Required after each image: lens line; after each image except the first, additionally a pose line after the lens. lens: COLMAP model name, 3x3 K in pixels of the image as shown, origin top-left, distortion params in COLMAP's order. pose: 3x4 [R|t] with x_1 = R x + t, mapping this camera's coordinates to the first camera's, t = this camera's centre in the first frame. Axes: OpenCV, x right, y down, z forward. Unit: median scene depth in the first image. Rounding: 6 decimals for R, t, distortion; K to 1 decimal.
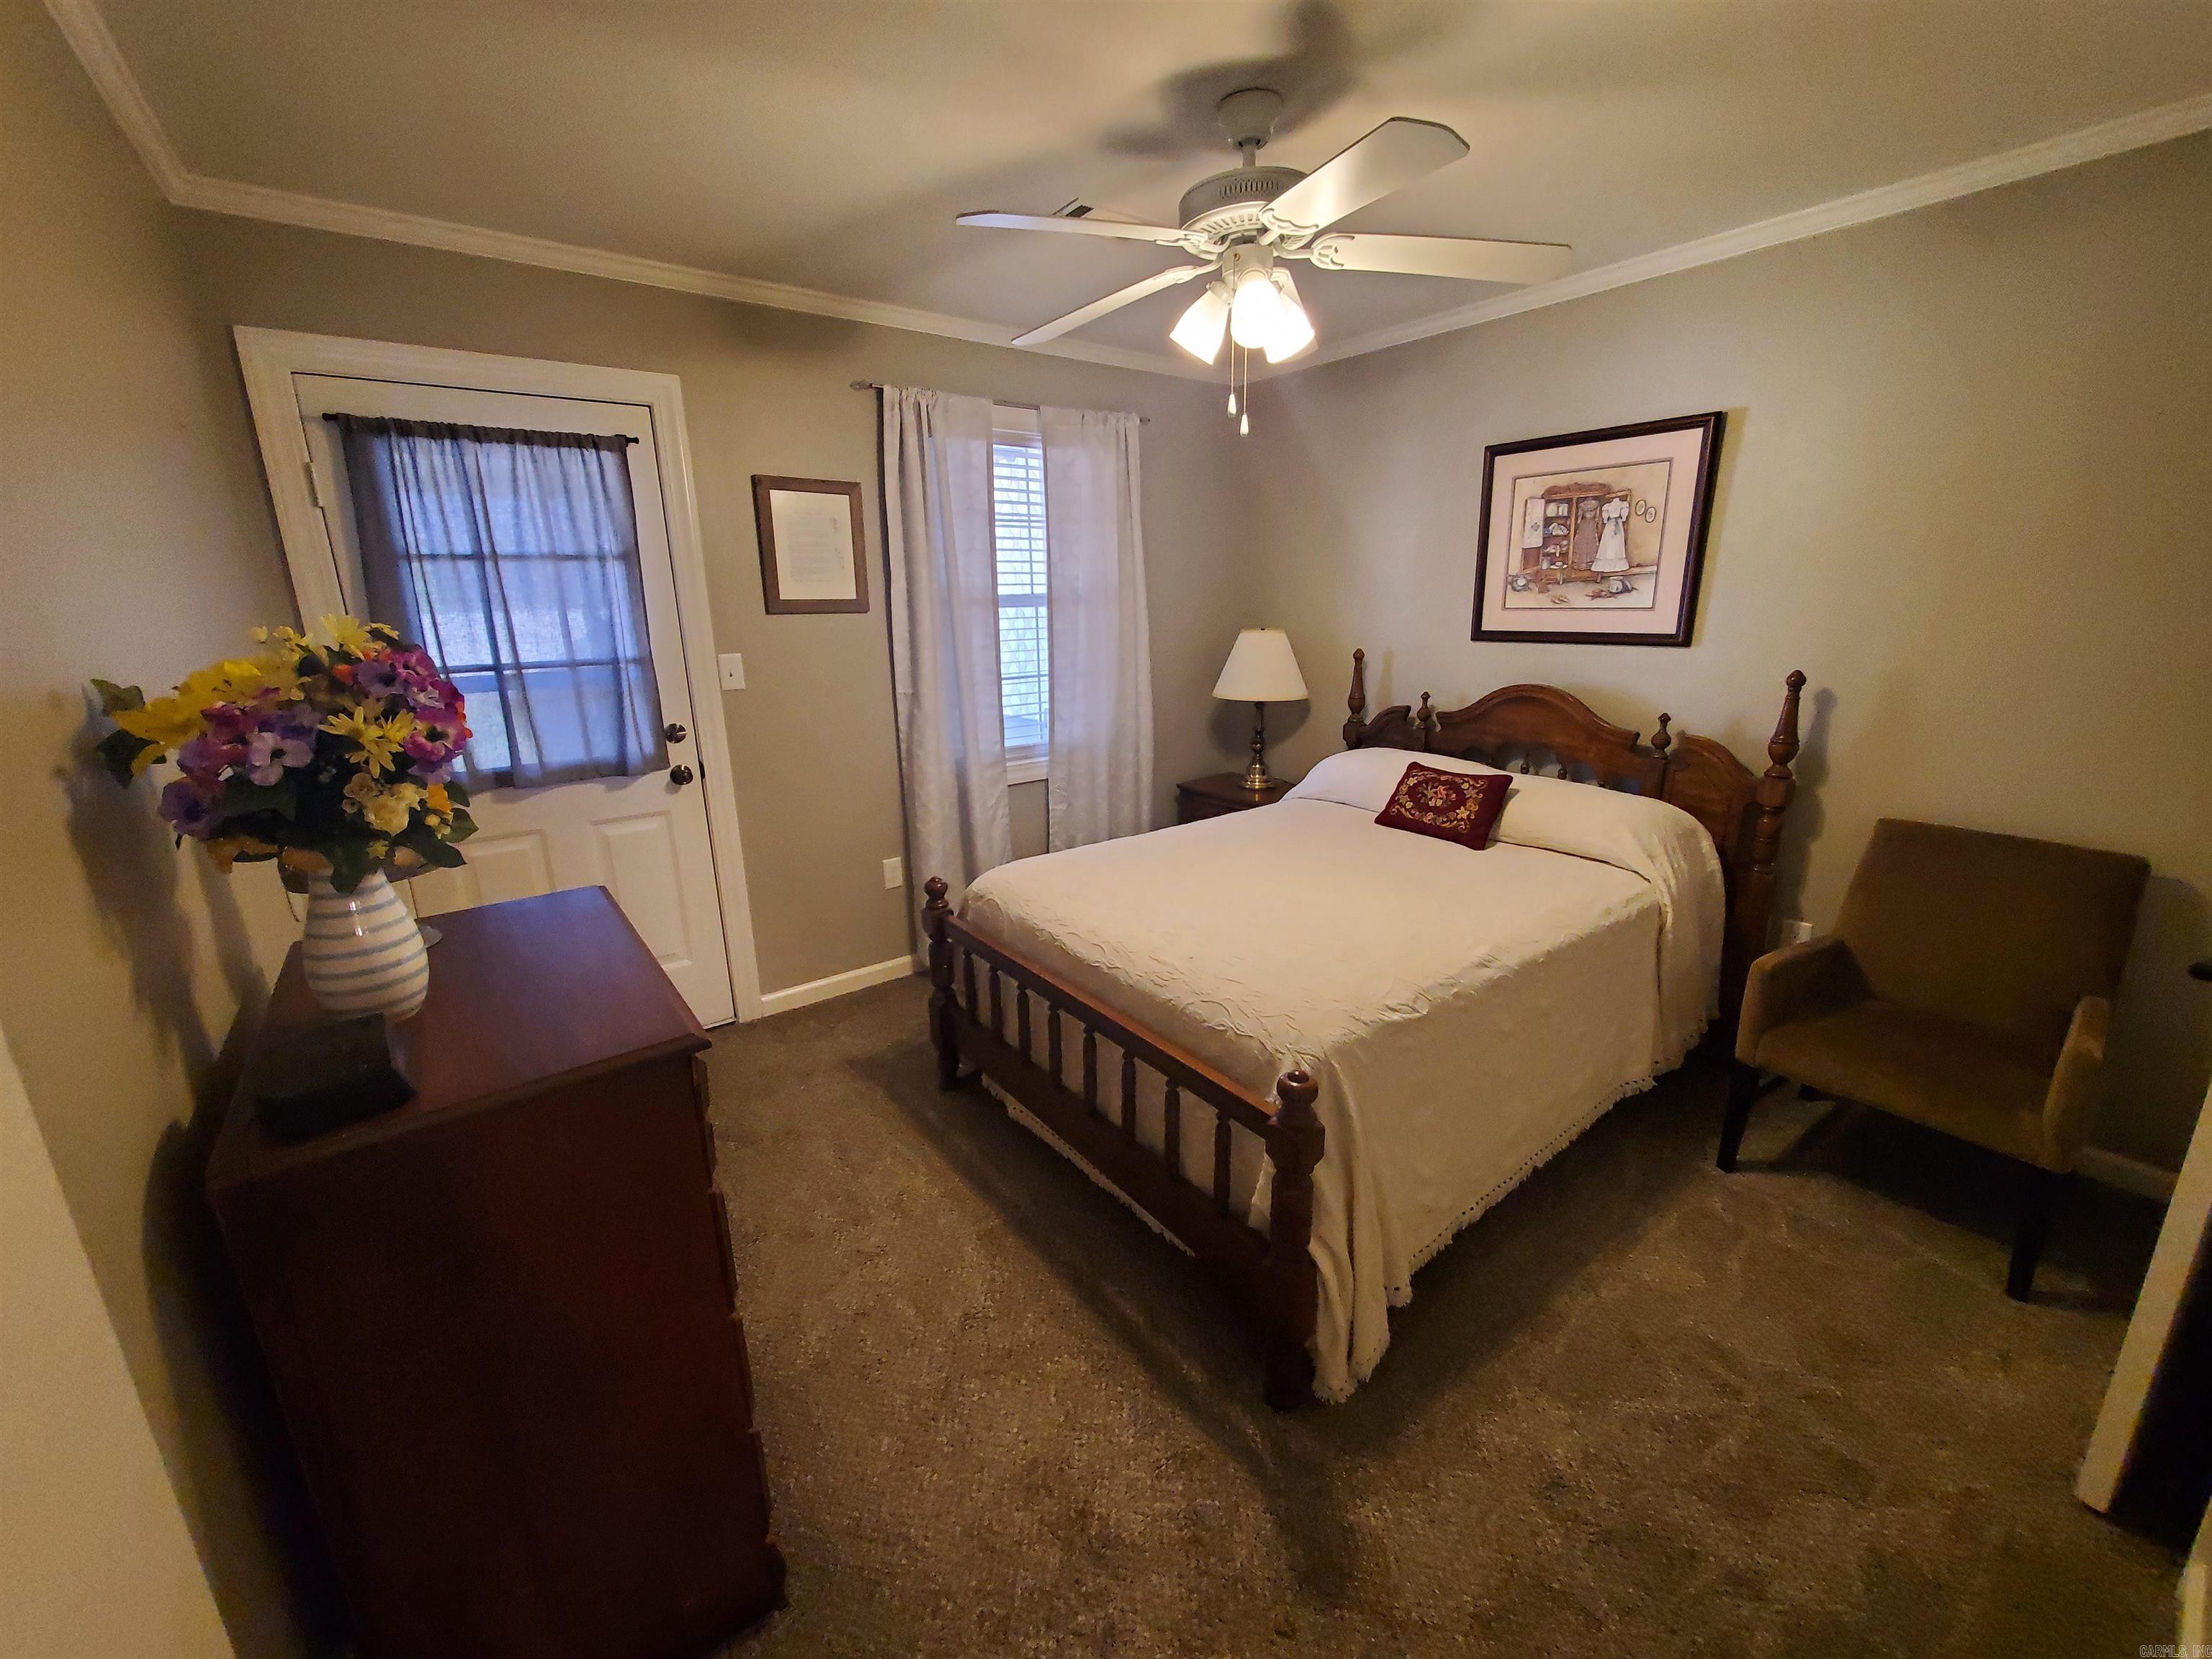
lens RADIAL K [[872.5, 0, 1100.3], [0, 872.5, 826.1], [0, 0, 1]] dist [0.003348, -0.001117]
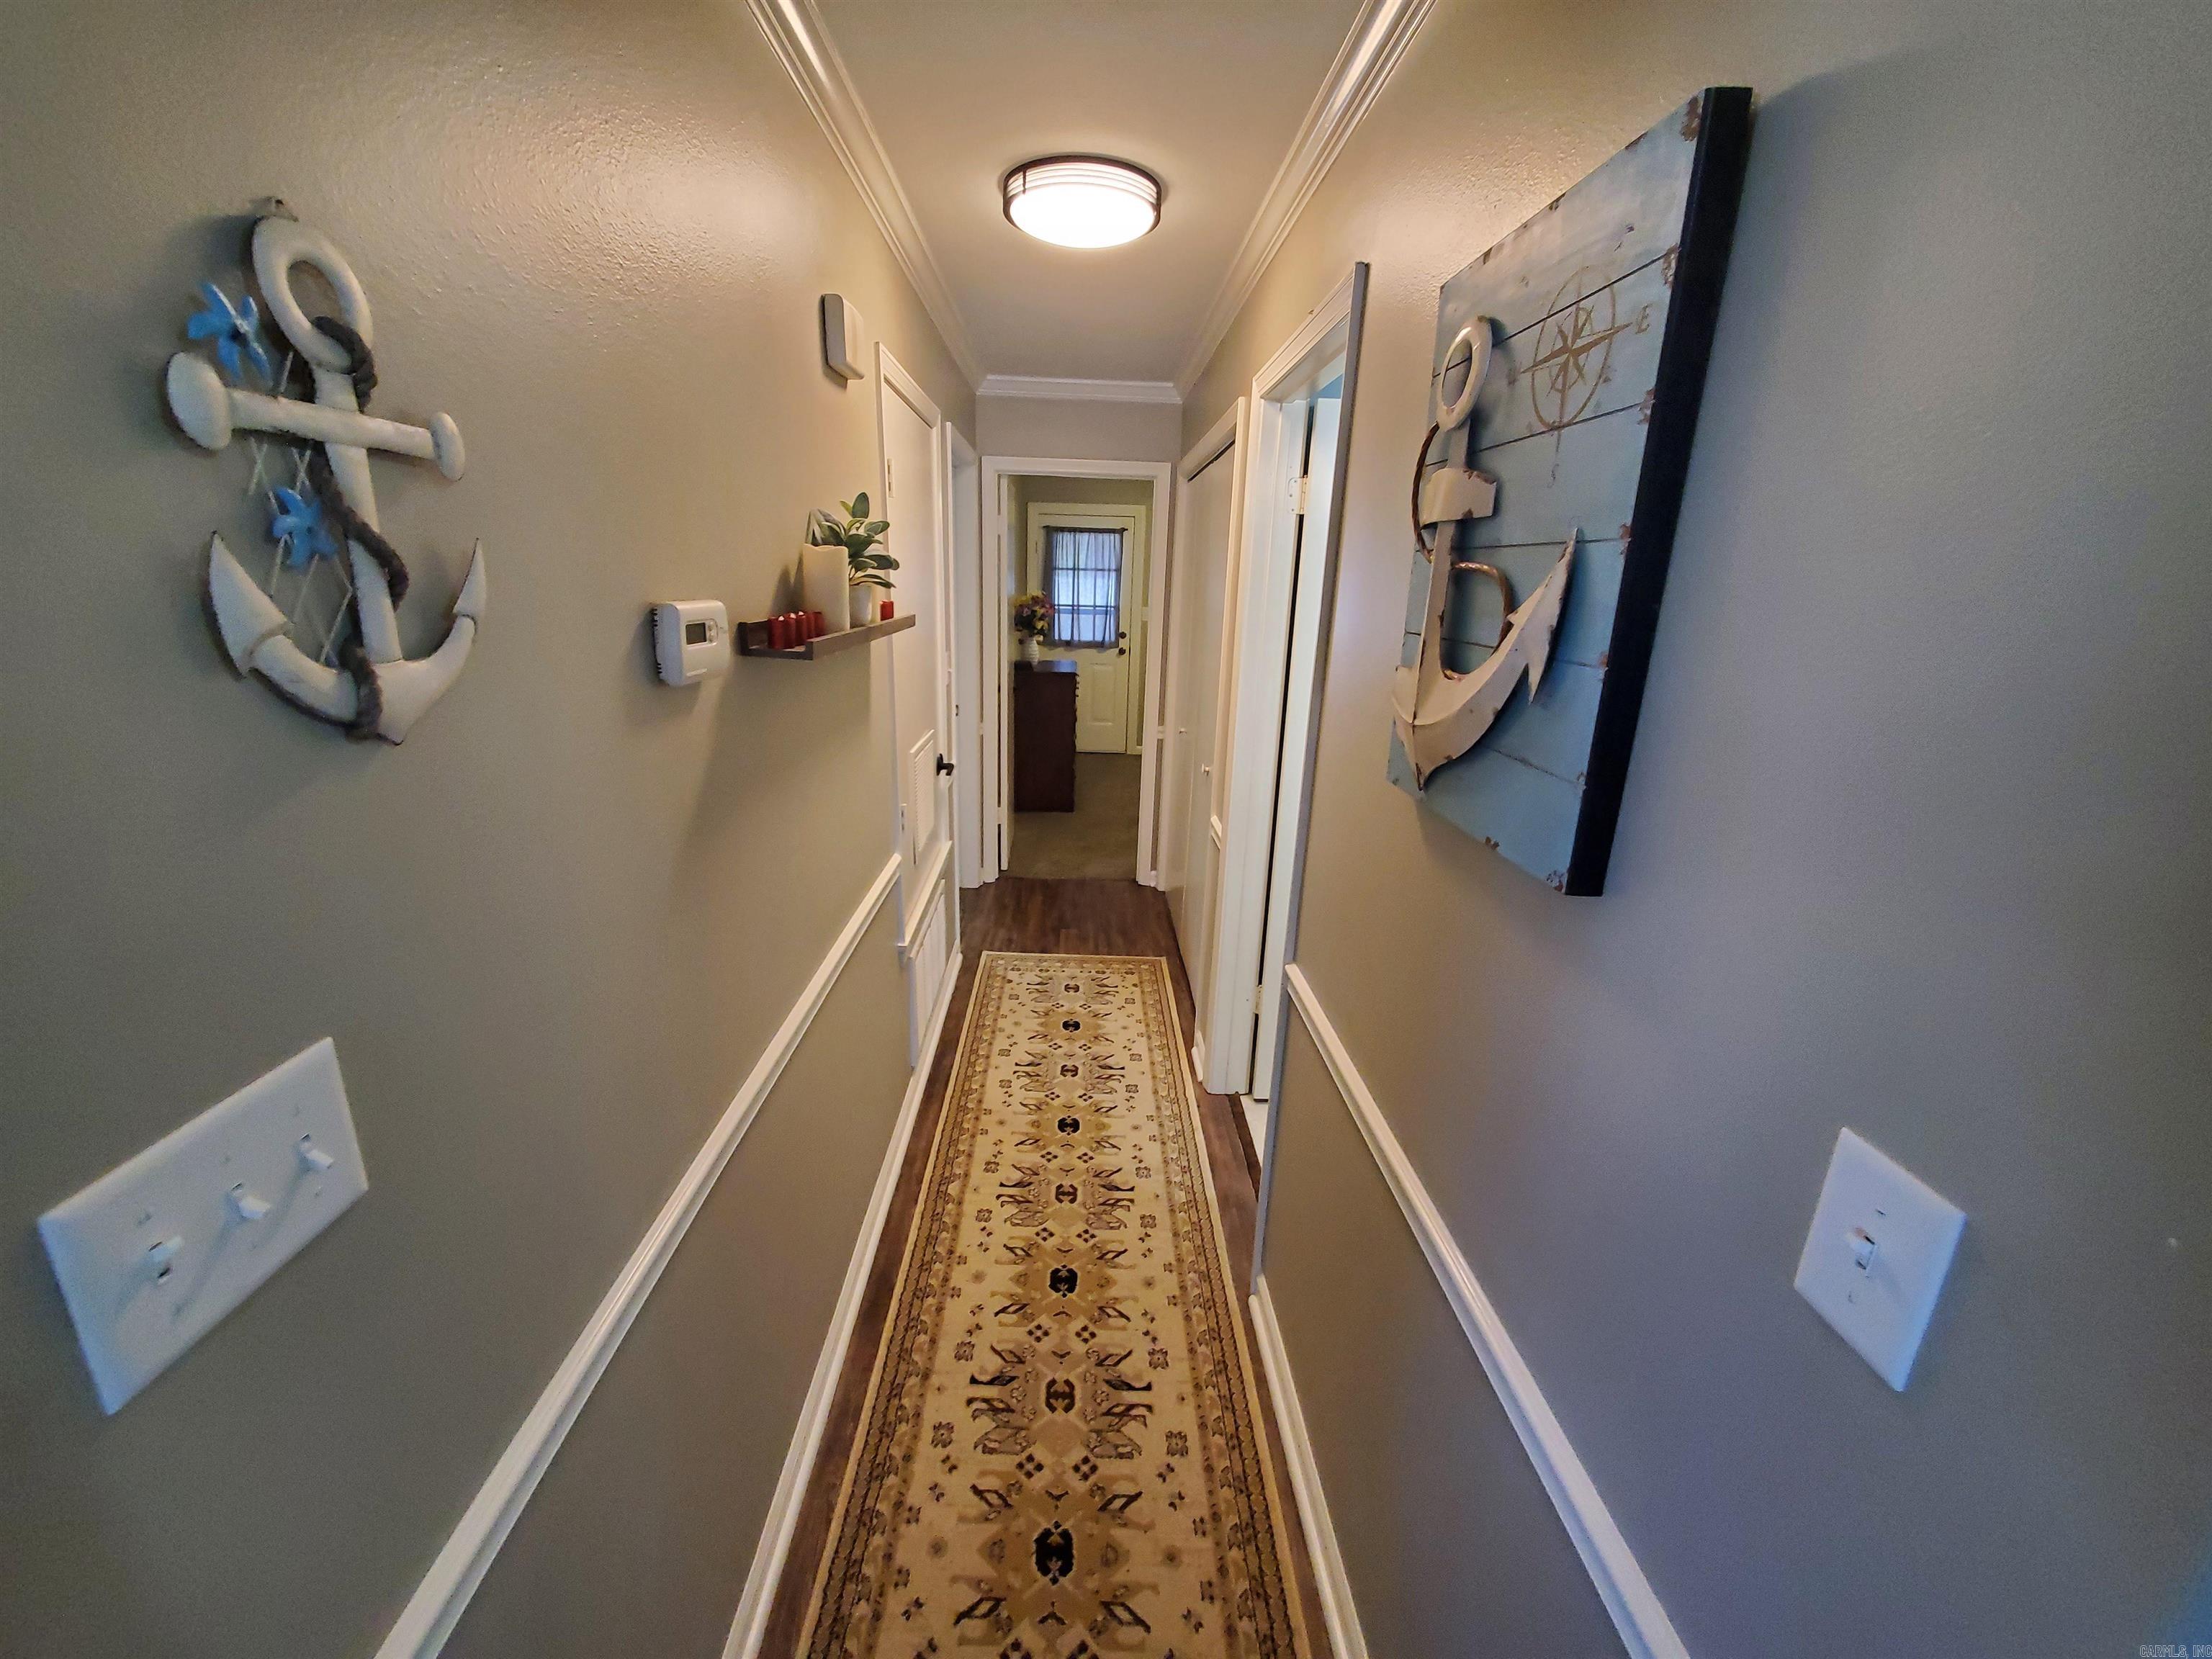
lens RADIAL K [[872.5, 0, 1100.3], [0, 872.5, 826.1], [0, 0, 1]] dist [0.003348, -0.001117]
pose [[0.811835, 0.205013, -0.546712, 1.163893], [-0.193020, 0.977921, 0.080089, 0.296627], [0.551060, 0.040507, 0.833482, -1.396272]]
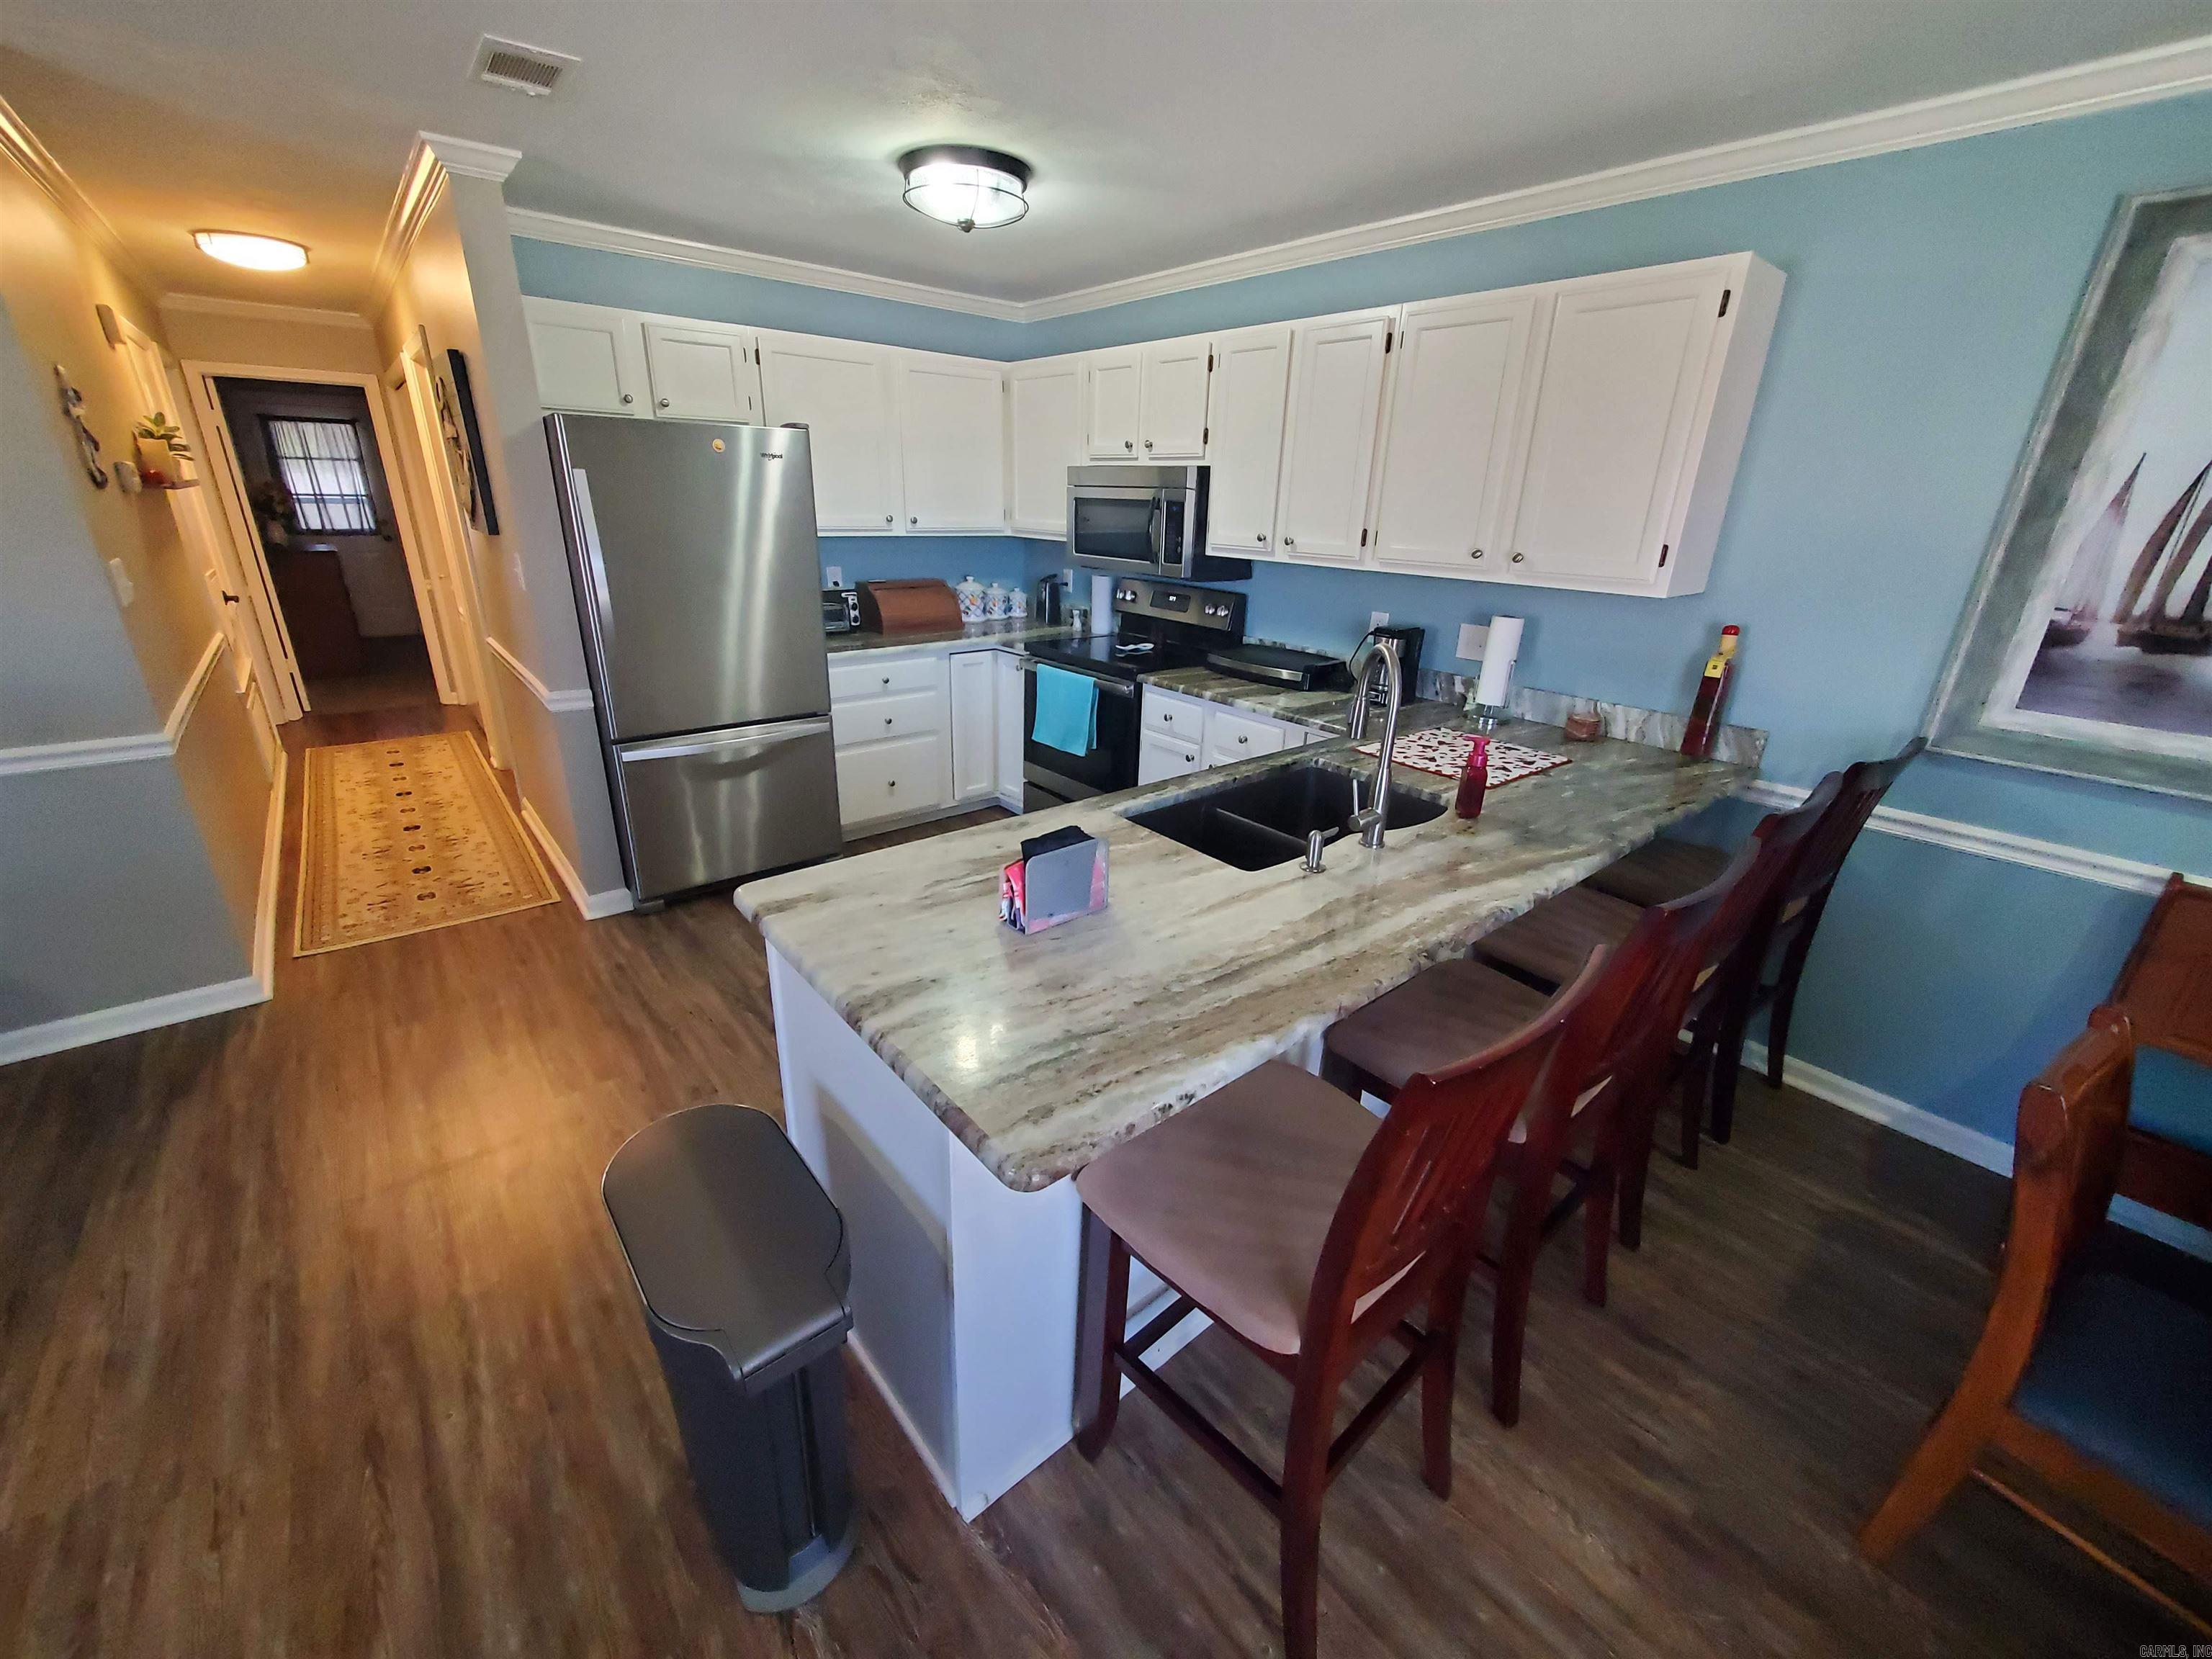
lens RADIAL K [[872.5, 0, 1100.3], [0, 872.5, 826.1], [0, 0, 1]] dist [0.003348, -0.001117]
pose [[0.997492, 0.029714, 0.064239, 1.916139], [-0.036440, 0.993676, 0.106210, 0.552674], [-0.060677, -0.108285, 0.992266, -2.364780]]
